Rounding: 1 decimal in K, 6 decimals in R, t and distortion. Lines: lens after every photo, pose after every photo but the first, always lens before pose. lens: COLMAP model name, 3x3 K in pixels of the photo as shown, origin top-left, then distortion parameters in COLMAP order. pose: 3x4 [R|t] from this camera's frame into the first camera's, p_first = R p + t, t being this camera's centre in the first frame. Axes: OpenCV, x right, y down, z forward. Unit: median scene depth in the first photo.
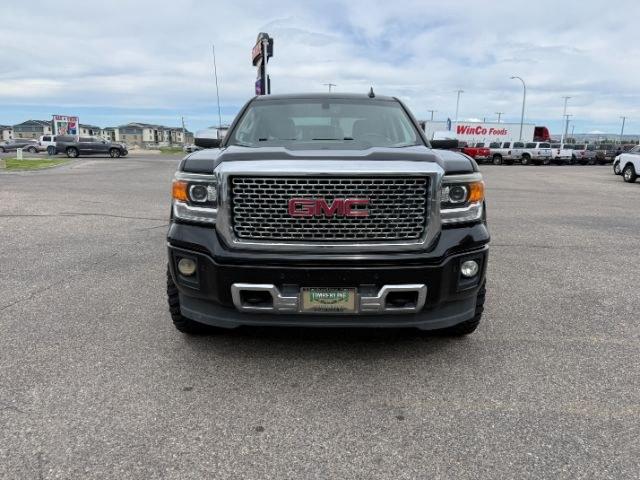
lens RADIAL K [[455.7, 0, 318.4], [0, 455.7, 242.7], [0, 0, 1]] dist [0.019860, -0.033328]
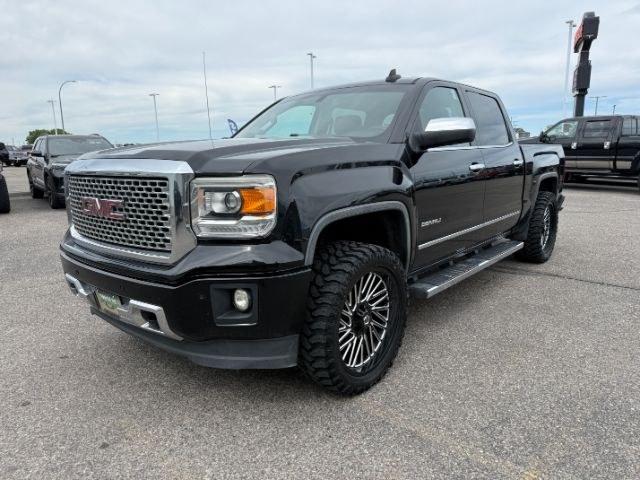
lens RADIAL K [[455.7, 0, 318.8], [0, 455.7, 240.2], [0, 0, 1]] dist [0.019860, -0.033328]
pose [[0.758862, 0.099439, -0.643616, 0.921180], [-0.104803, 0.994040, 0.030010, -0.080386], [0.642764, 0.044680, 0.764760, 0.504703]]
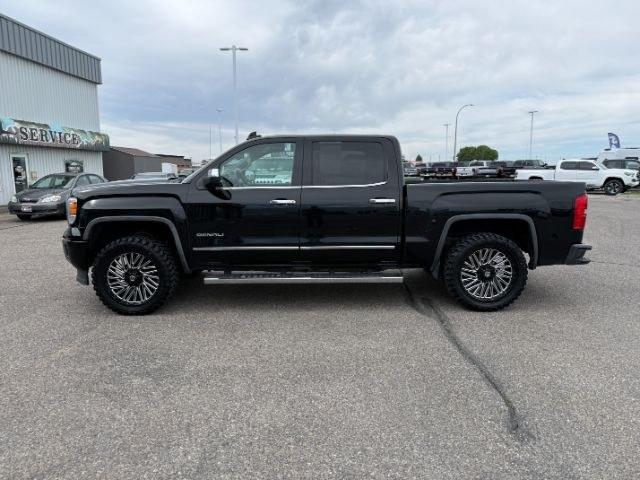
lens RADIAL K [[455.7, 0, 319.0], [0, 455.7, 235.5], [0, 0, 1]] dist [0.019860, -0.033328]
pose [[-0.020615, 0.128012, -0.991558, 2.218053], [-0.191831, 0.972836, 0.129583, -0.435017], [0.981211, 0.192883, 0.004502, 2.013102]]
